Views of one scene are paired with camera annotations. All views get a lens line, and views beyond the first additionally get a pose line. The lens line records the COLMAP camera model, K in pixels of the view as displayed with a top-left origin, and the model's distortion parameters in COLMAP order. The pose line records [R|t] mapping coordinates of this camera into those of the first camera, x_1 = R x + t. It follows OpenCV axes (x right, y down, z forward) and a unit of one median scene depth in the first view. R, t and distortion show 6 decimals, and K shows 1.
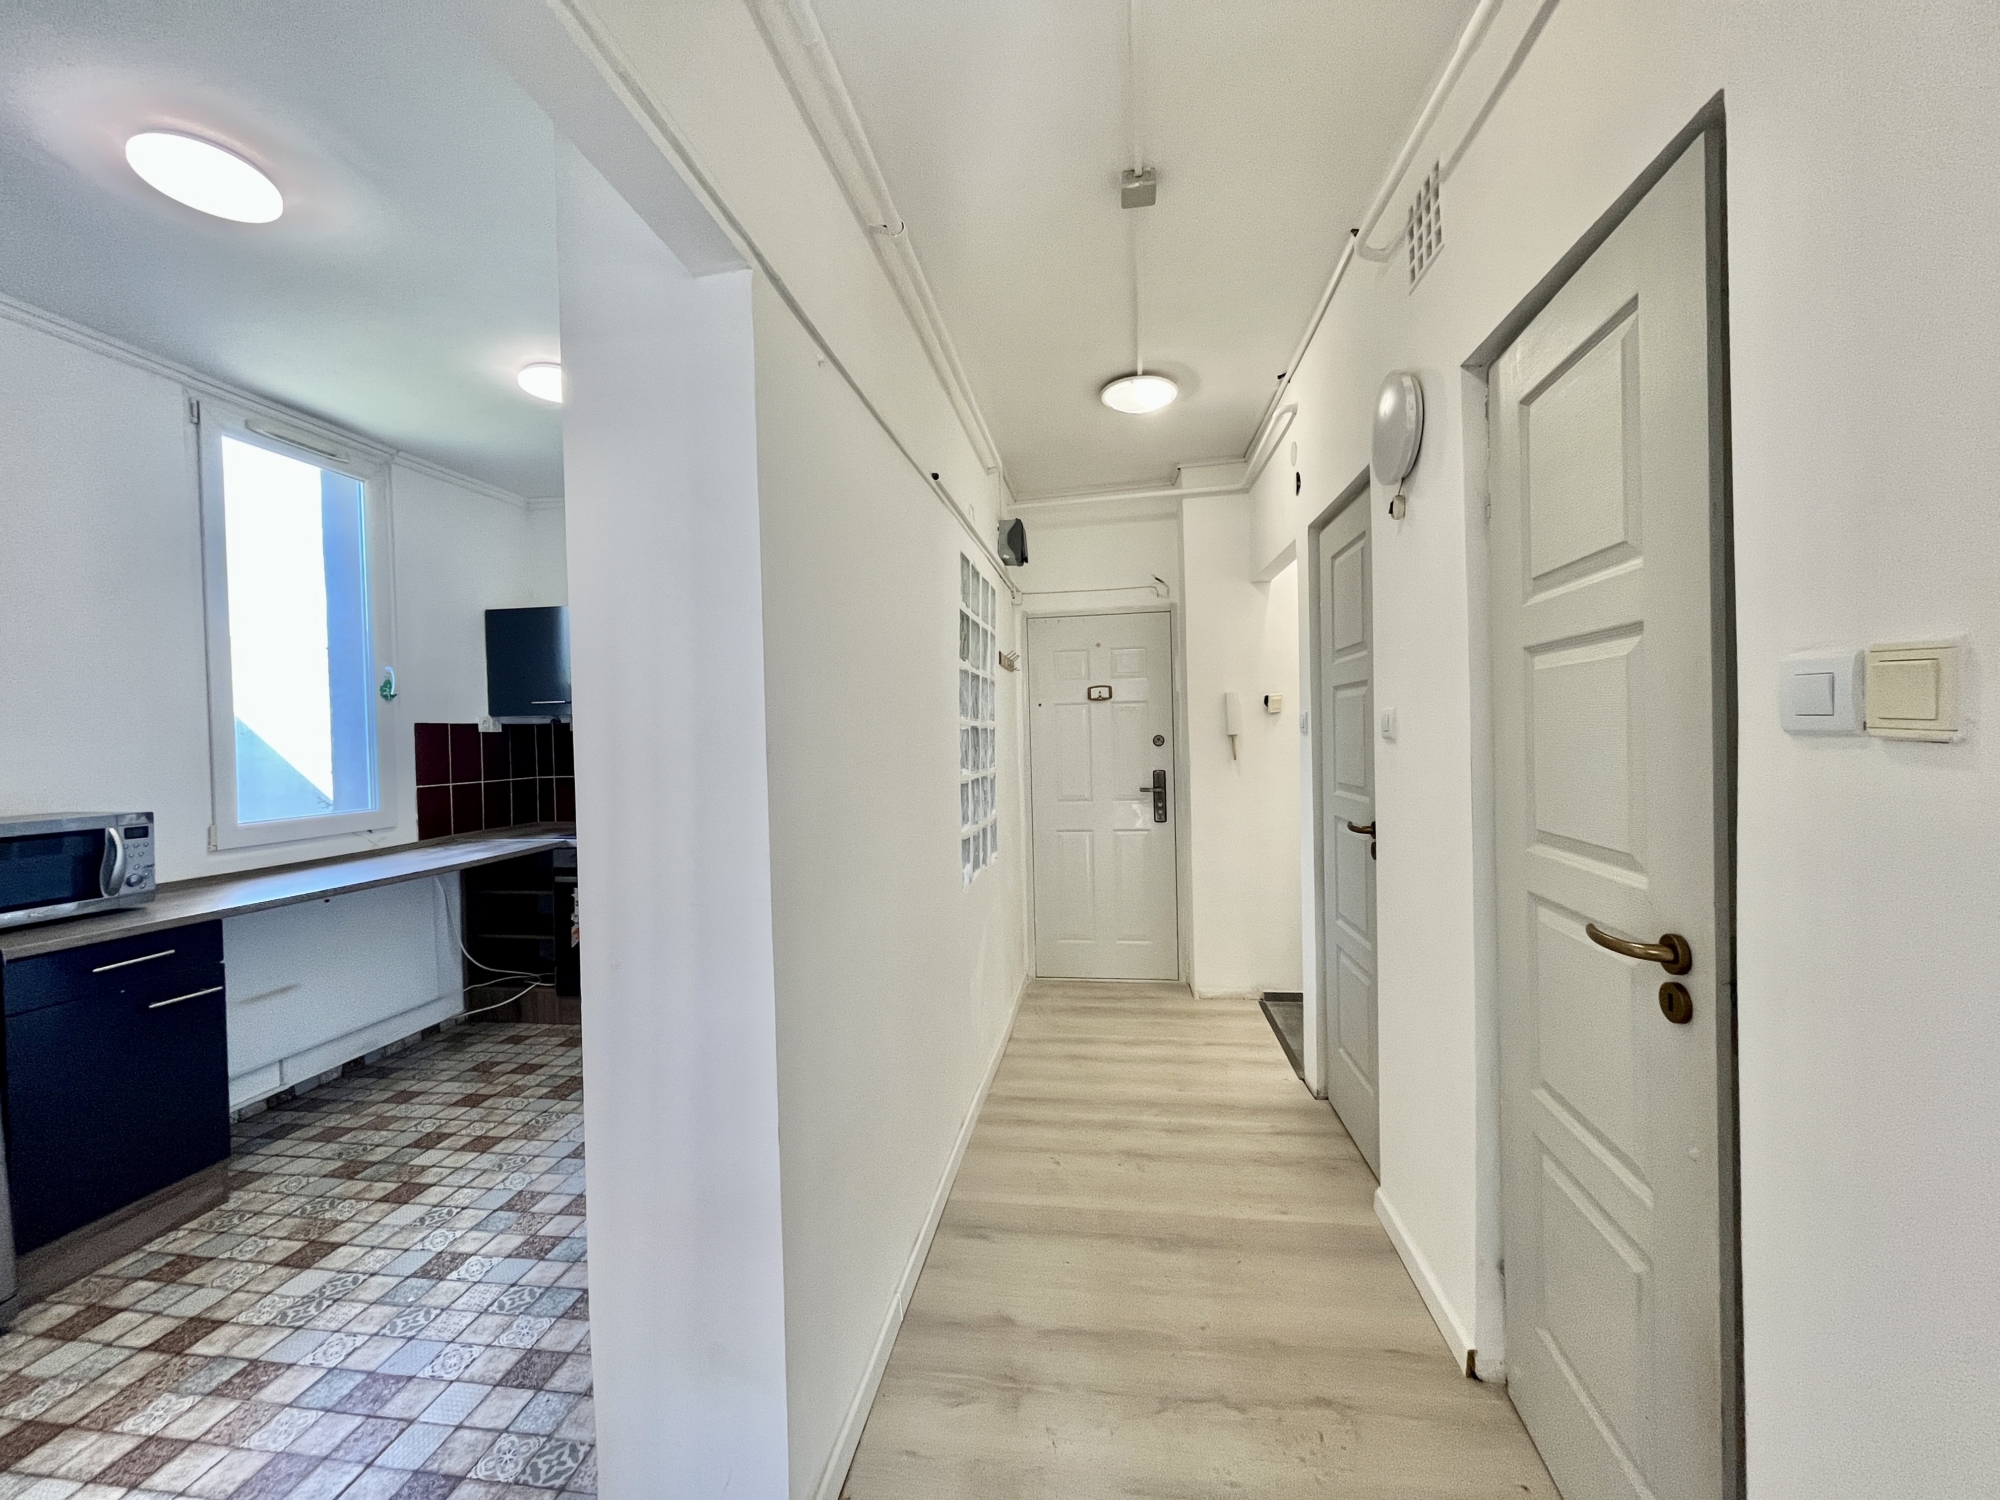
lens RADIAL K [[808.8, 0, 995.7], [0, 808.8, 745.7], [0, 0, 1]] dist [-0.001458, -0.000177]
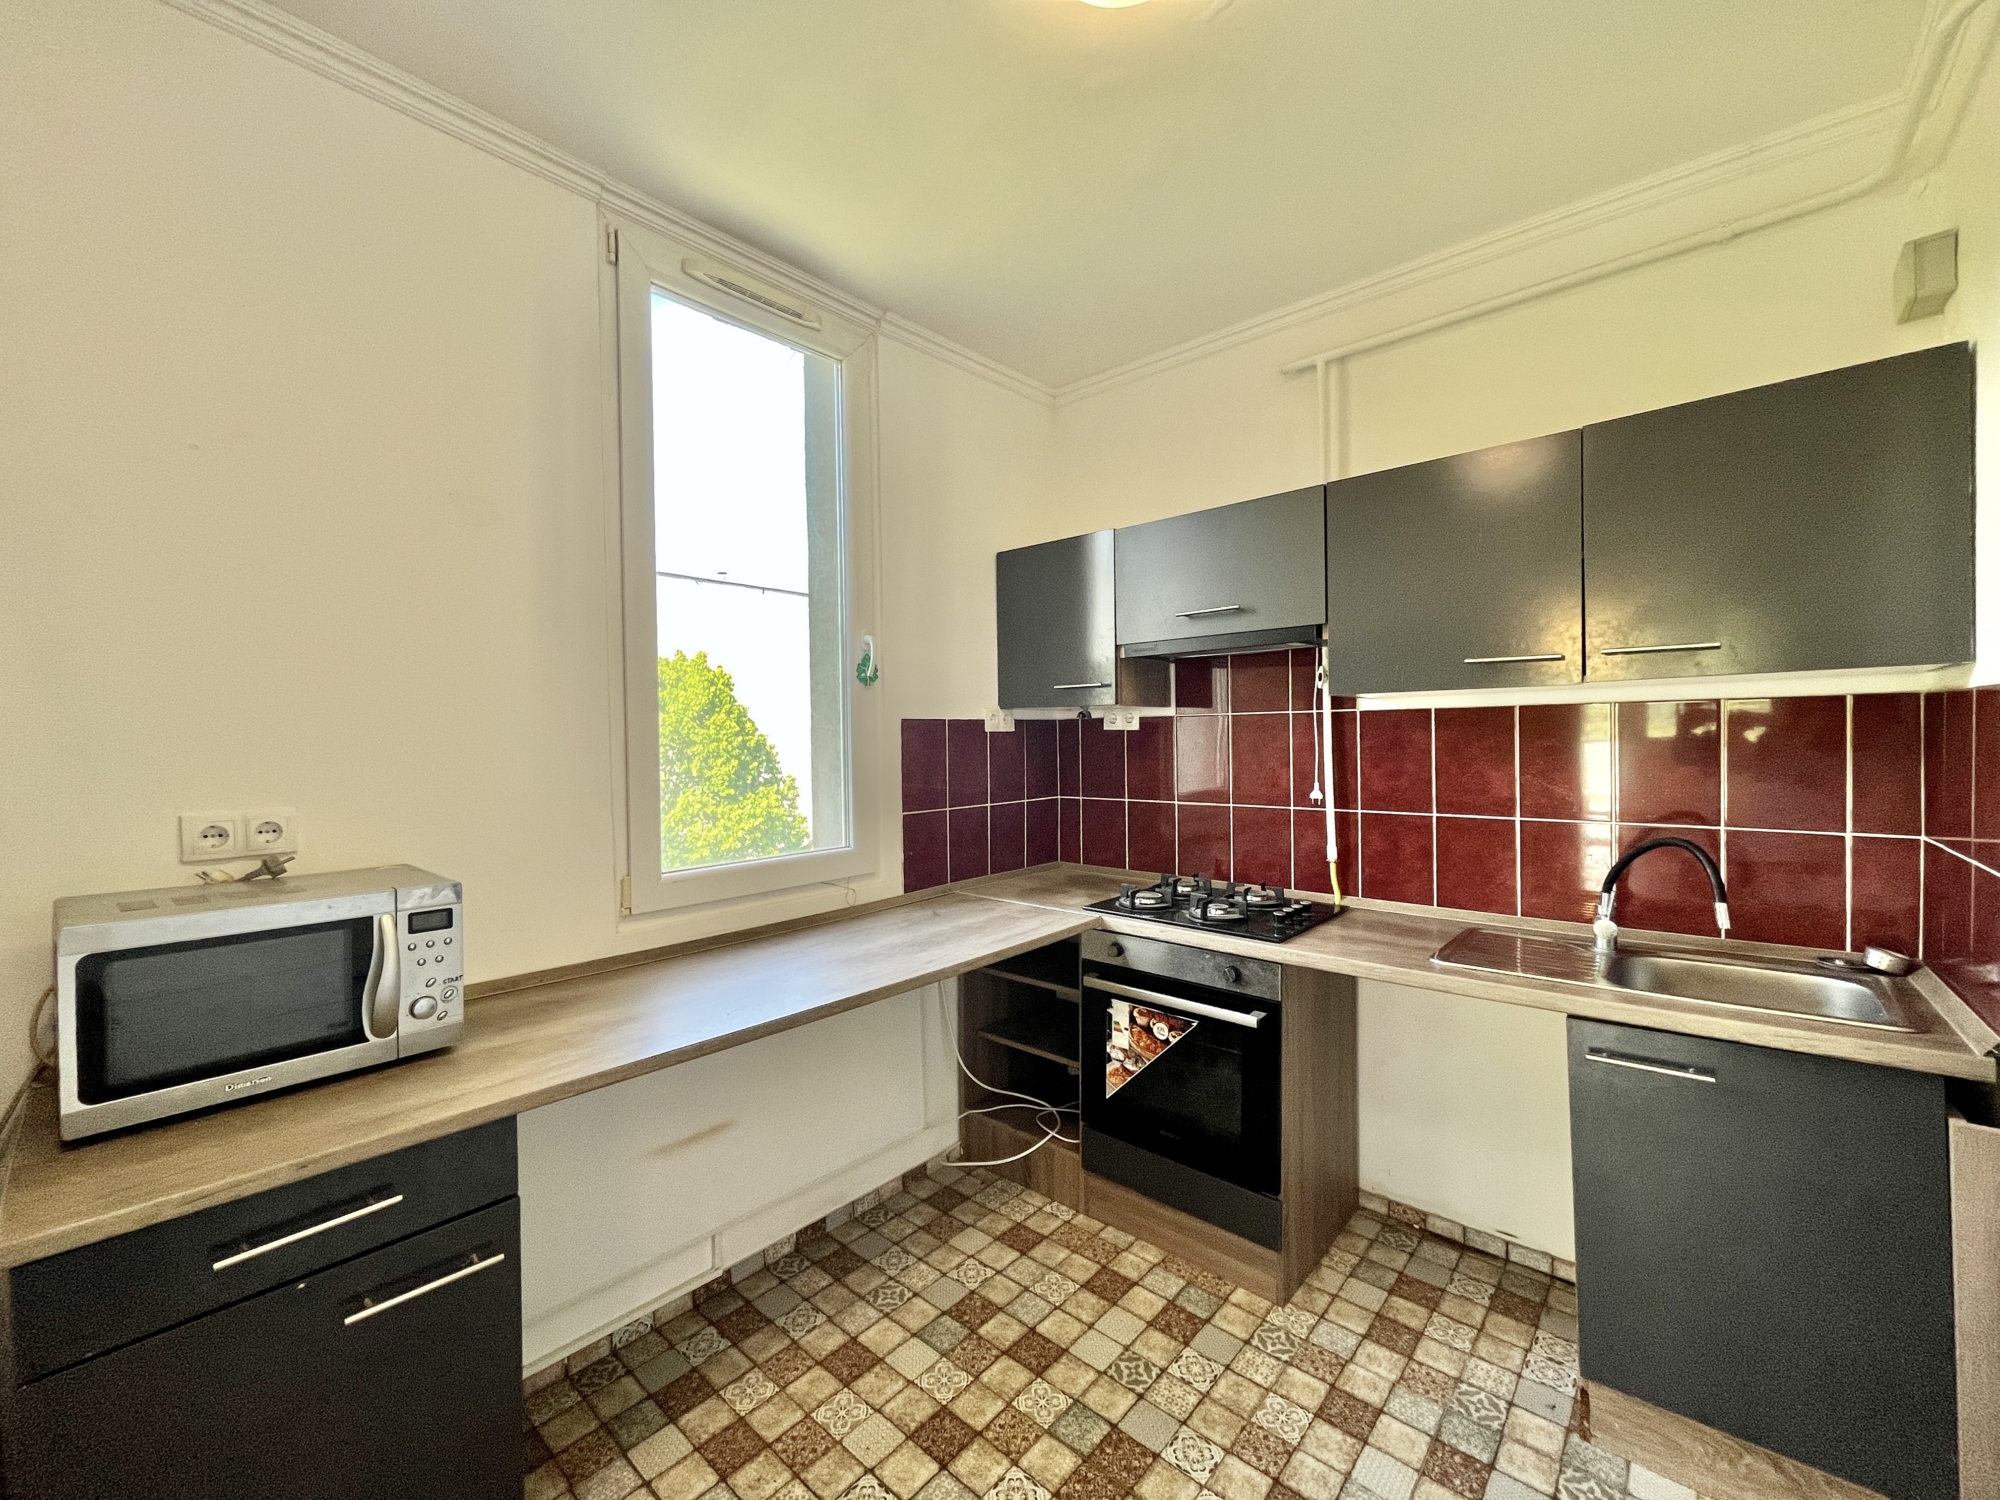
lens RADIAL K [[808.8, 0, 995.7], [0, 808.8, 745.7], [0, 0, 1]] dist [-0.001458, -0.000177]
pose [[0.830100, 0.020731, -0.557229, -0.295969], [-0.014594, 0.999774, 0.015455, -0.018437], [0.557424, -0.004697, 0.830215, 0.515532]]
